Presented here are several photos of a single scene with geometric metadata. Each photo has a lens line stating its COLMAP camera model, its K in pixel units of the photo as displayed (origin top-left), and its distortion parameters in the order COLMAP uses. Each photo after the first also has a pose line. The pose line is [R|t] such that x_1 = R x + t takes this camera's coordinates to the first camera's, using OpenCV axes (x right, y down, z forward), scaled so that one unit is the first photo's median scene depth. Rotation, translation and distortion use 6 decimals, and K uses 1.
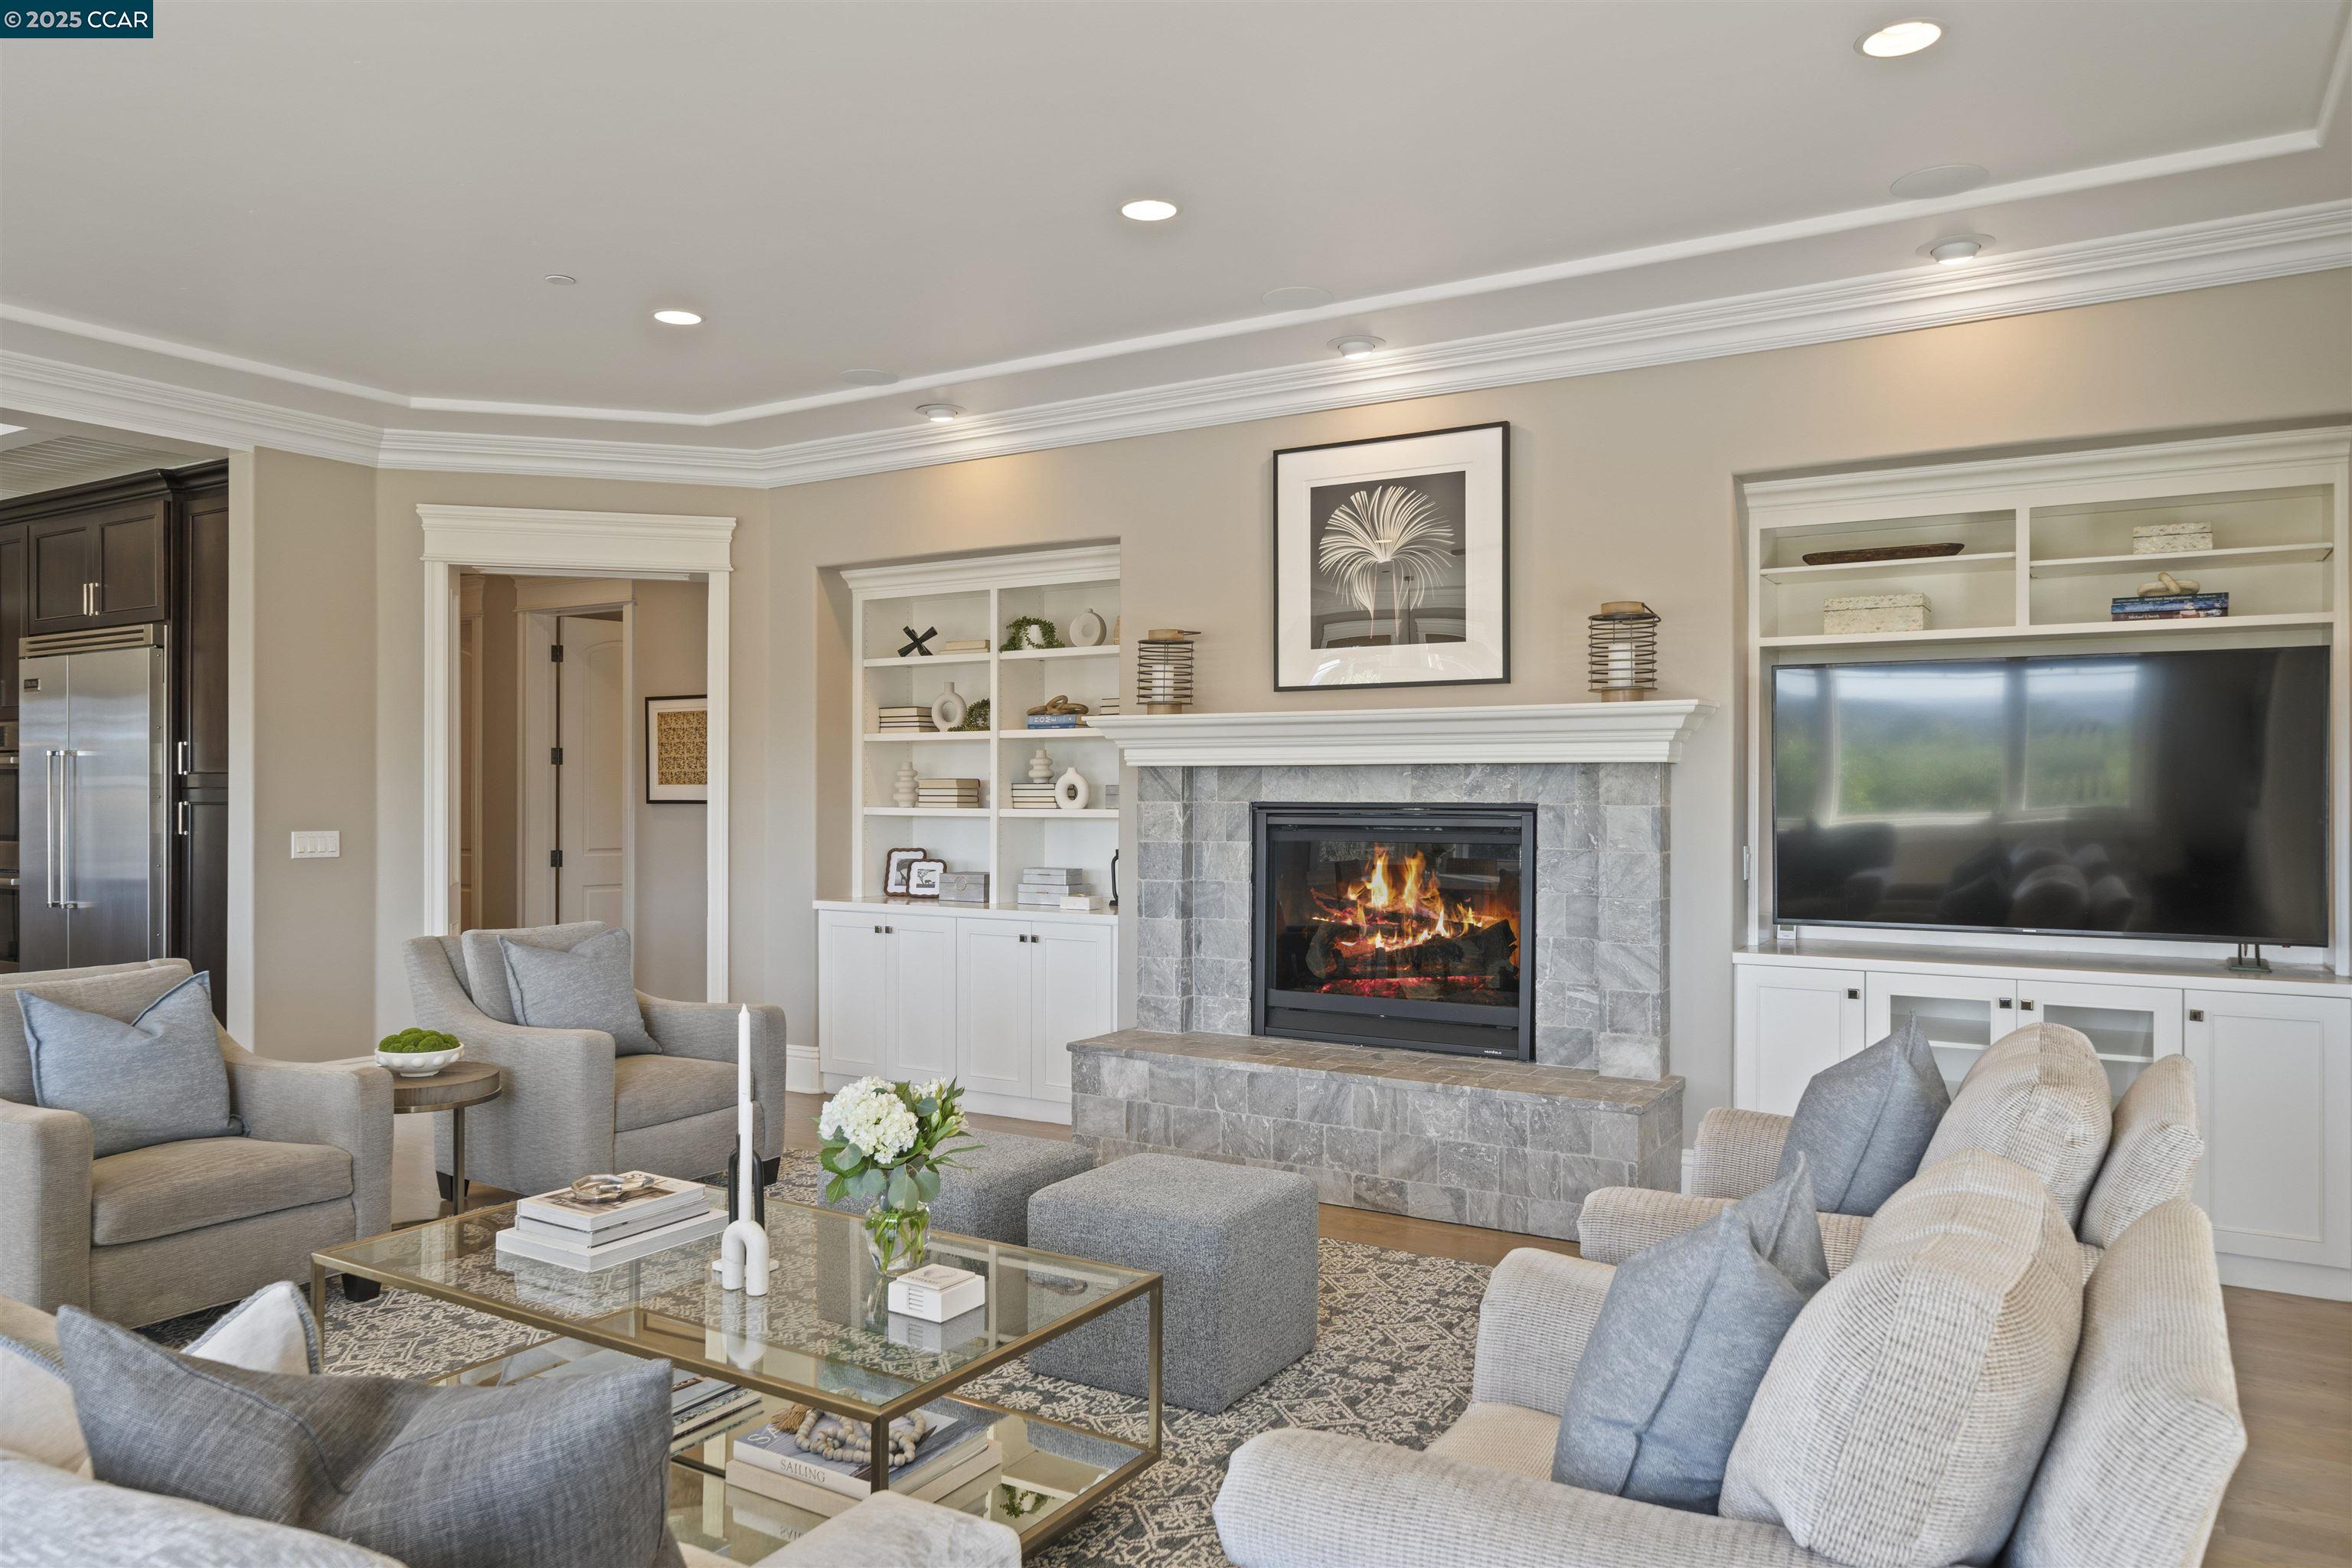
lens RADIAL K [[1563.4, 0, 1189.0], [0, 1563.4, 798.0], [0, 0, 1]] dist [-0.000277, -0.001371]
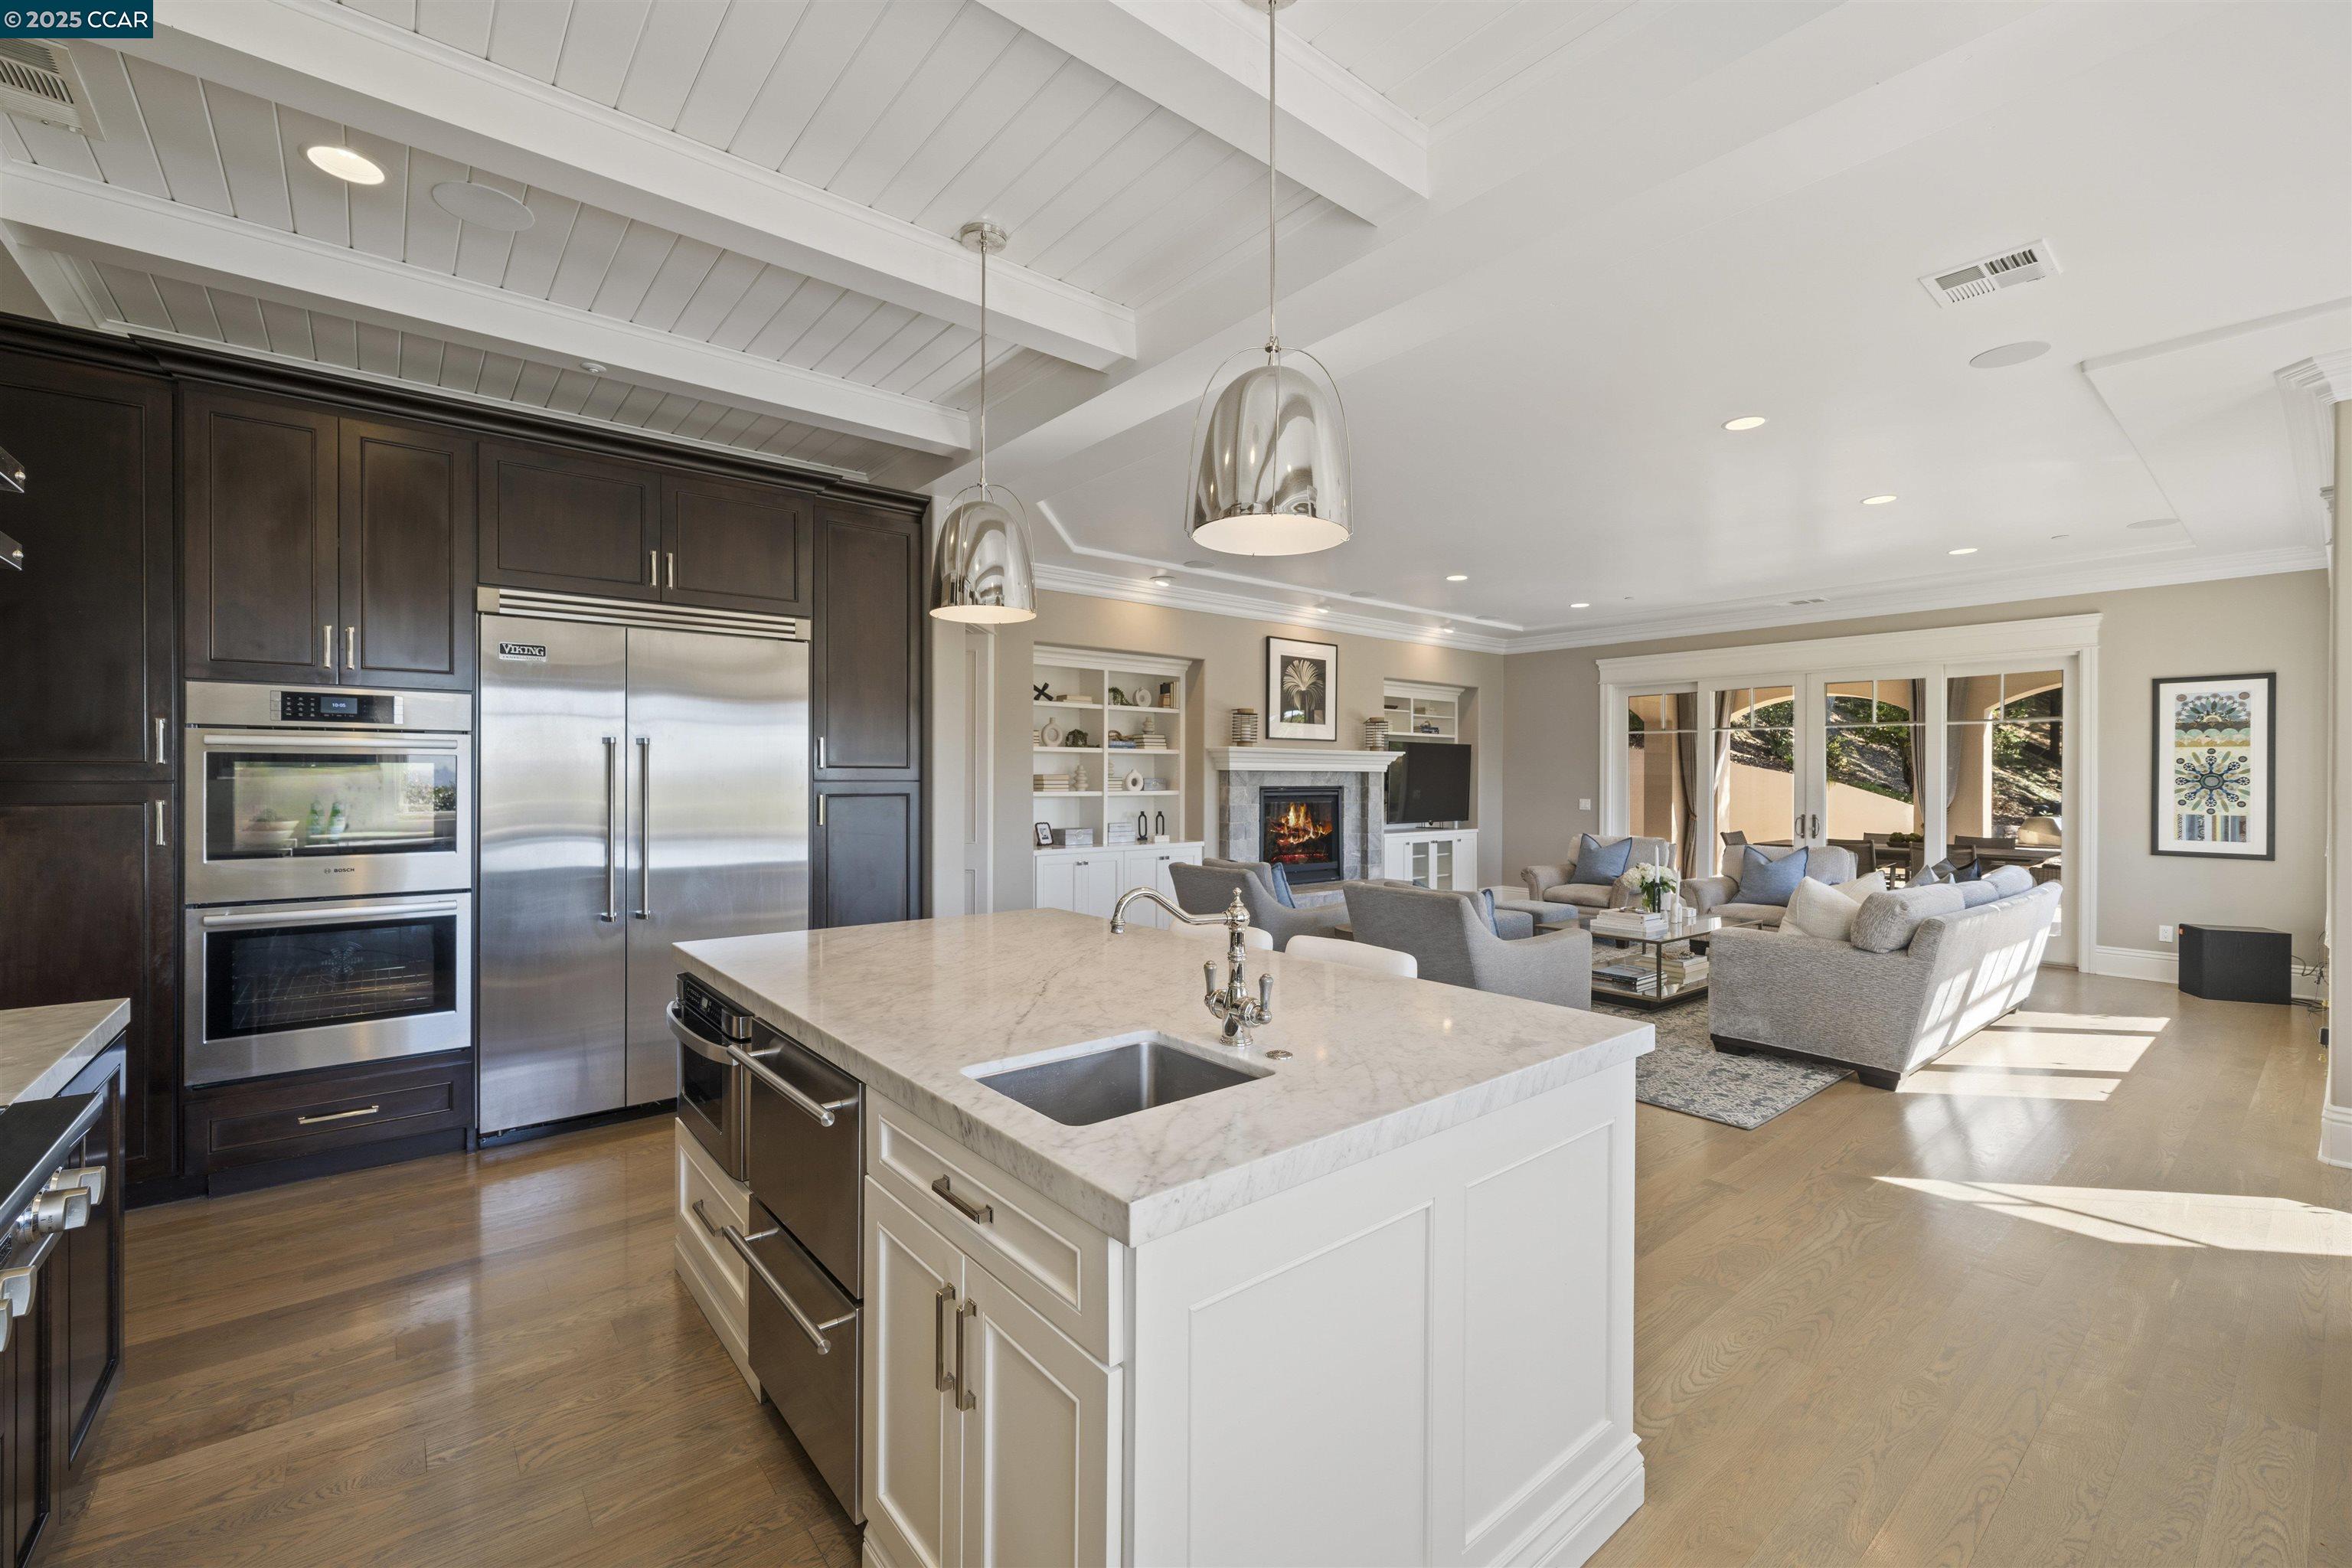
lens RADIAL K [[945.2, 0, 1112.6], [0, 945.2, 778.6], [0, 0, 1]] dist [-0.002604, -0.001007]
pose [[0.356242, -0.005274, 0.934379, -1.405060], [-0.000461, 0.999983, 0.005819, -0.018012], [-0.934393, -0.002504, 0.356234, 0.746451]]
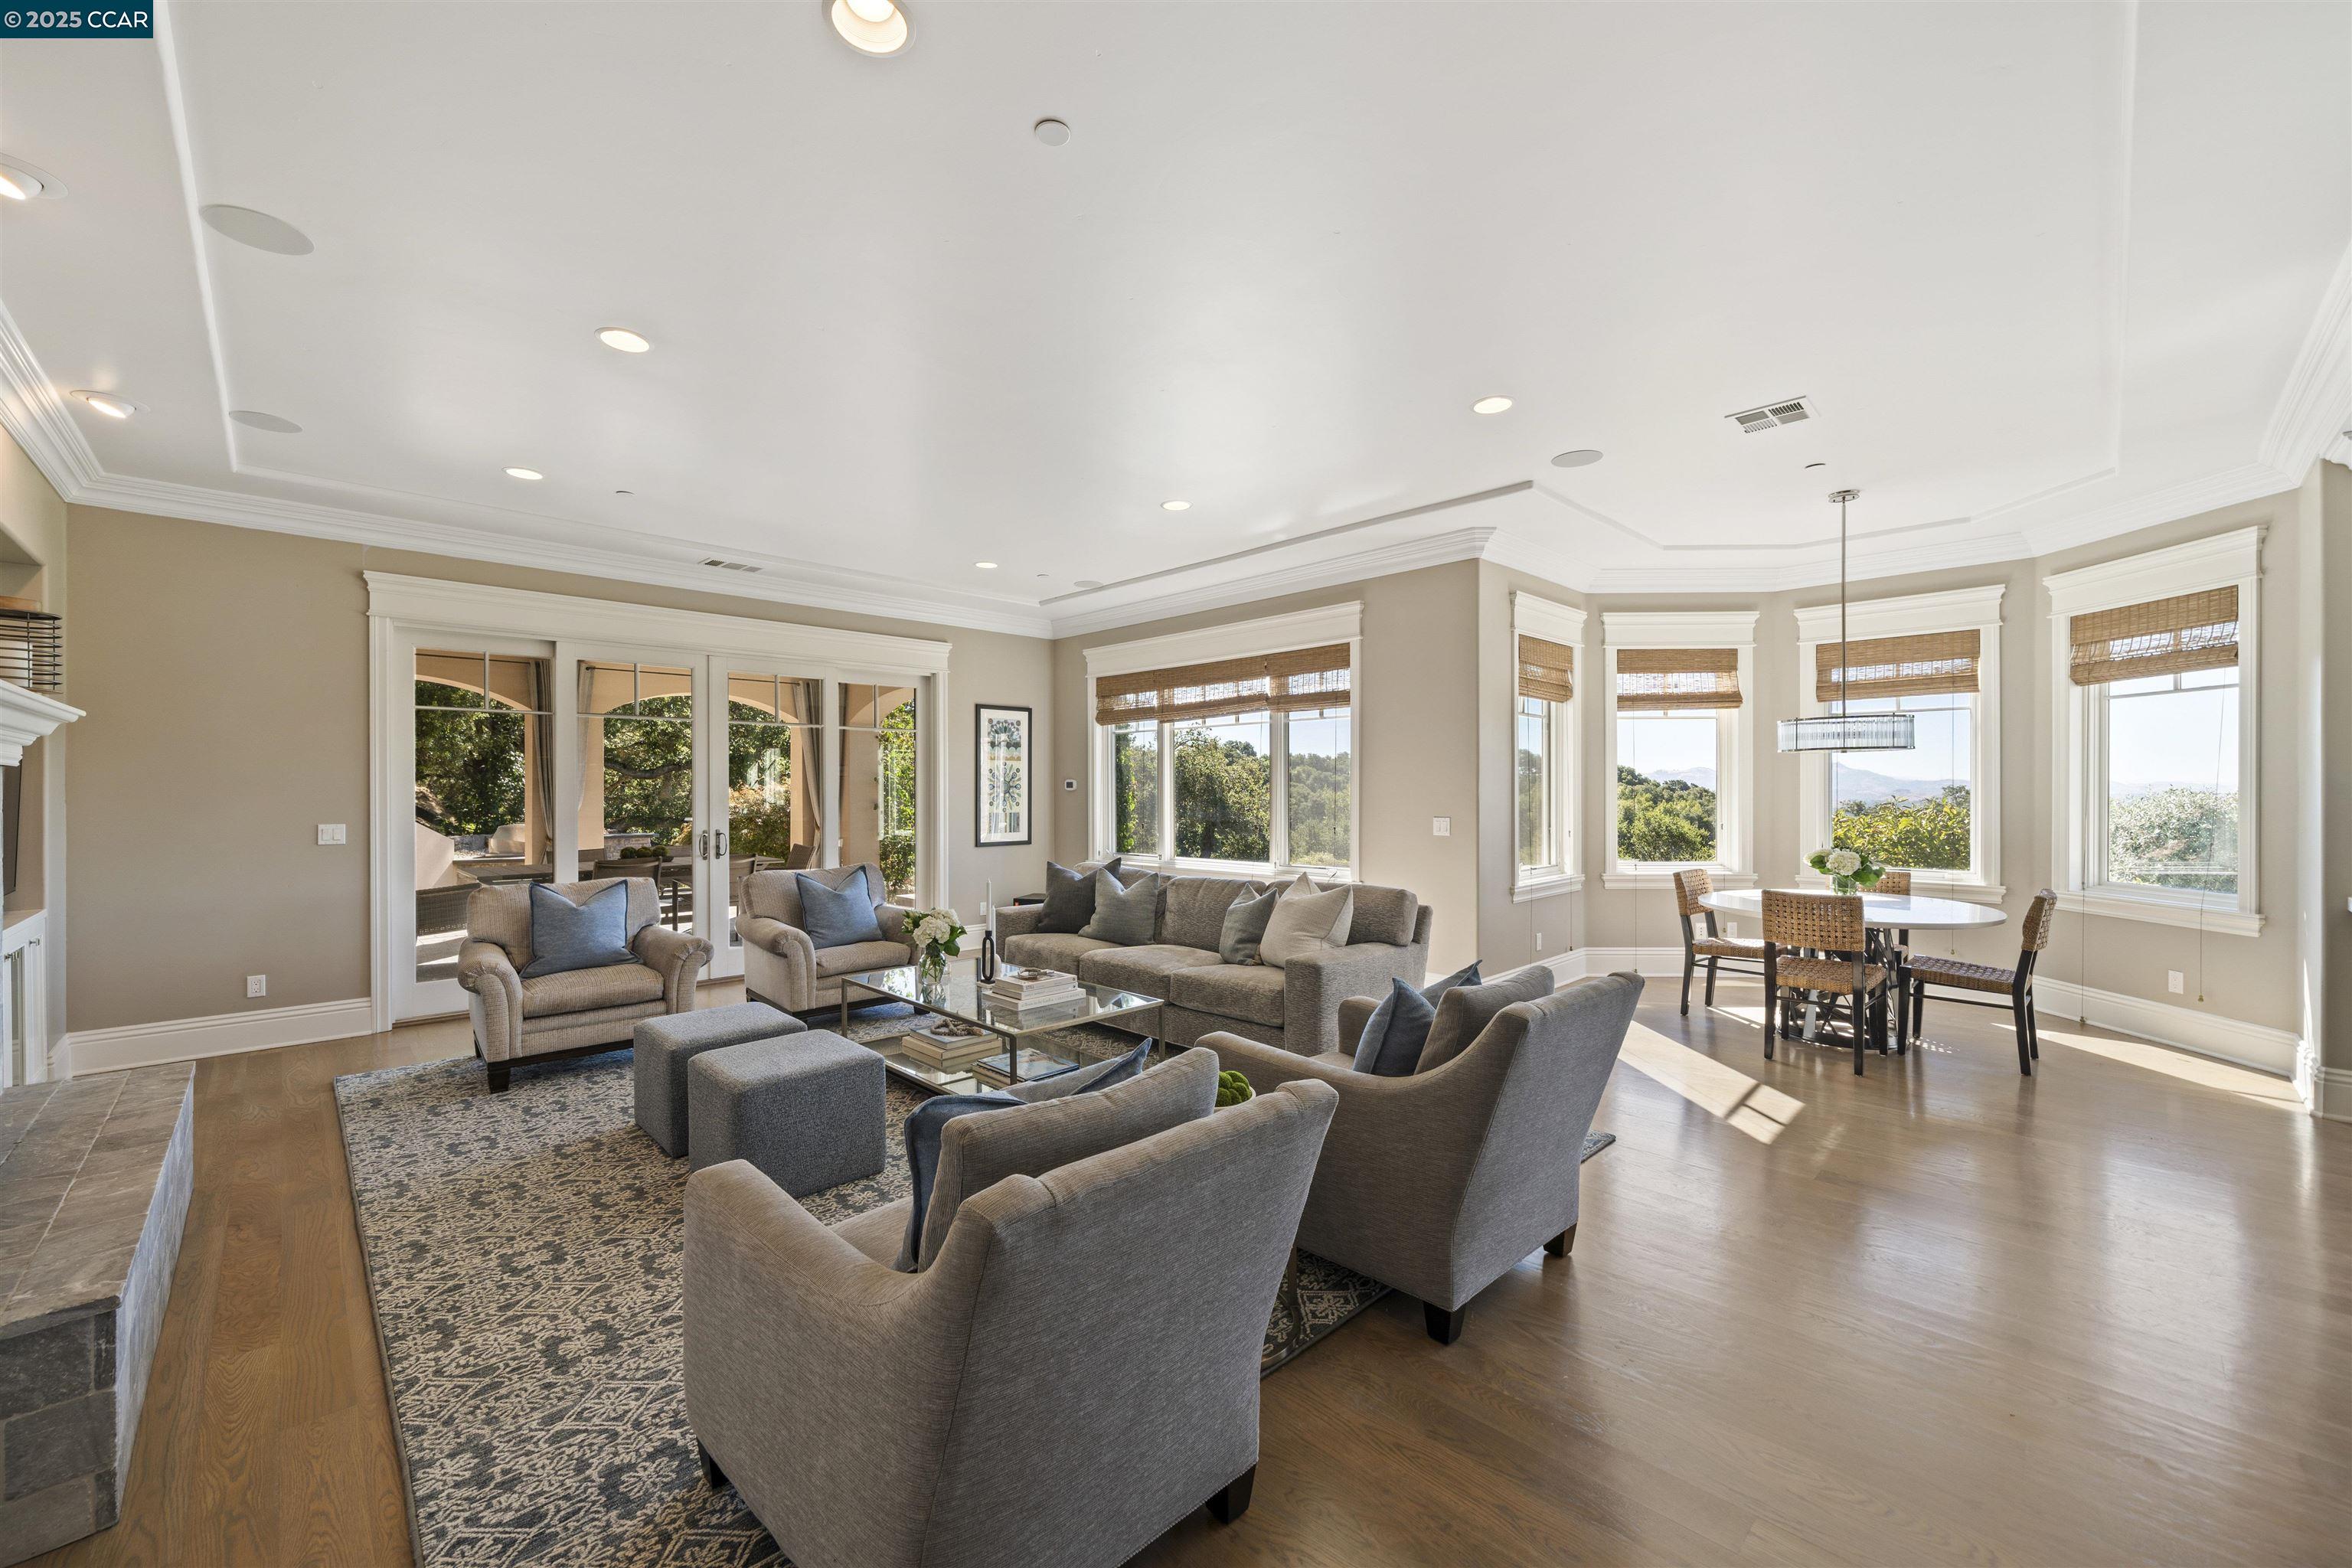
lens RADIAL K [[917.5, 0, 1159.8], [0, 917.5, 787.0], [0, 0, 1]] dist [0.000582, -0.000733]
pose [[-0.958049, -0.002479, 0.286595, -0.508949], [-0.002450, 0.999997, 0.000458, -0.009788], [-0.286595, -0.000264, -0.958052, 1.222769]]
